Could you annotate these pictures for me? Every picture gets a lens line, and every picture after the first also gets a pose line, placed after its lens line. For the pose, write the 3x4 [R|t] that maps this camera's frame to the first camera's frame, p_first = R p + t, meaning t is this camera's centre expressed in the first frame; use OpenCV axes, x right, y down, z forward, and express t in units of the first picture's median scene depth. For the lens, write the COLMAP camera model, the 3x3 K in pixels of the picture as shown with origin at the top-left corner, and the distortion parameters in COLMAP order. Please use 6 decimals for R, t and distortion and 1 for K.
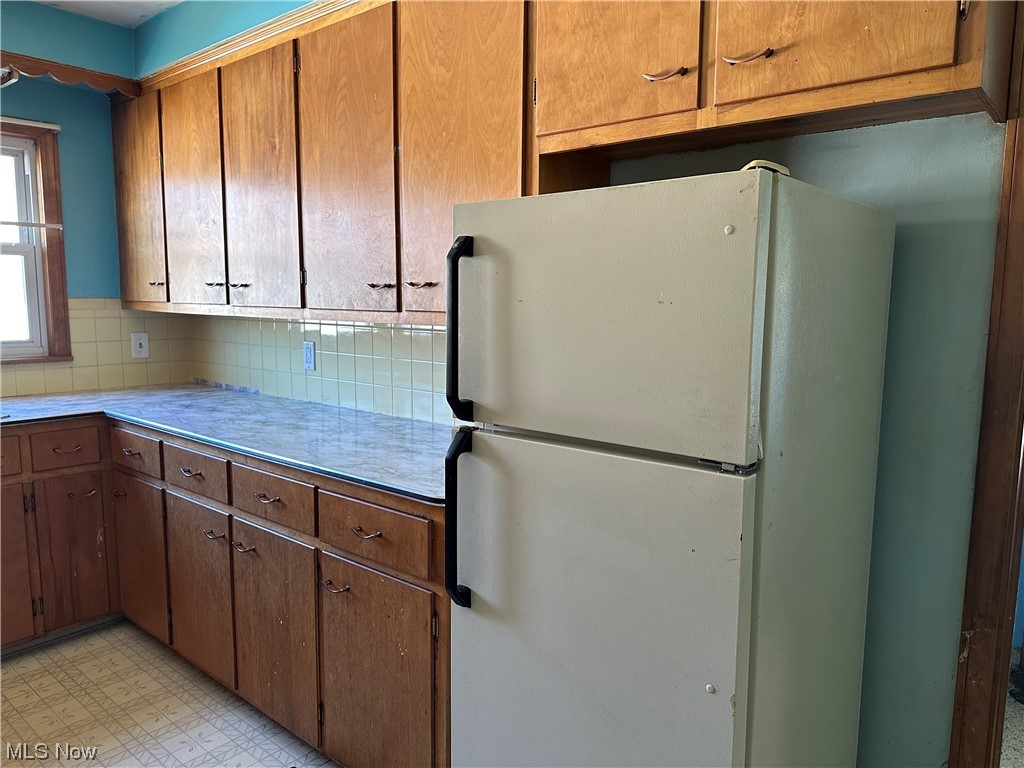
lens RADIAL K [[707.3, 0, 529.1], [0, 707.3, 383.8], [0, 0, 1]] dist [0.040363, -0.055971]
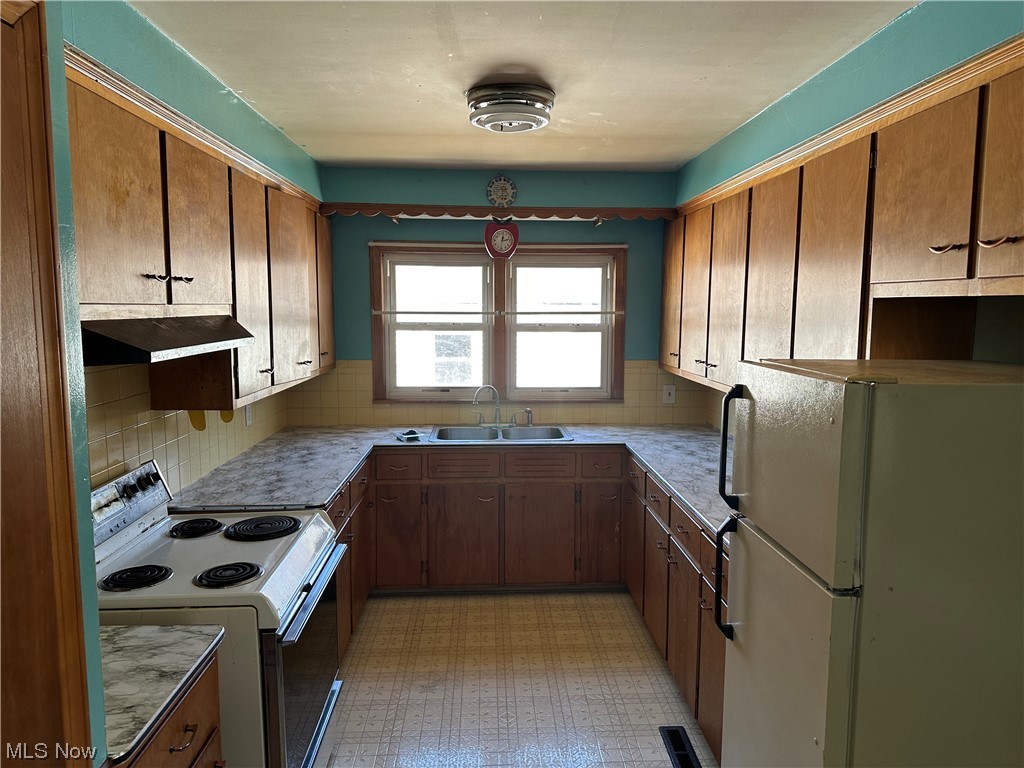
lens RADIAL K [[707.3, 0, 529.1], [0, 707.3, 383.8], [0, 0, 1]] dist [0.040363, -0.055971]
pose [[0.679213, 0.080224, -0.729544, 0.324990], [-0.097419, 0.995067, 0.018724, -0.093134], [0.727447, 0.058354, 0.683678, -0.149687]]
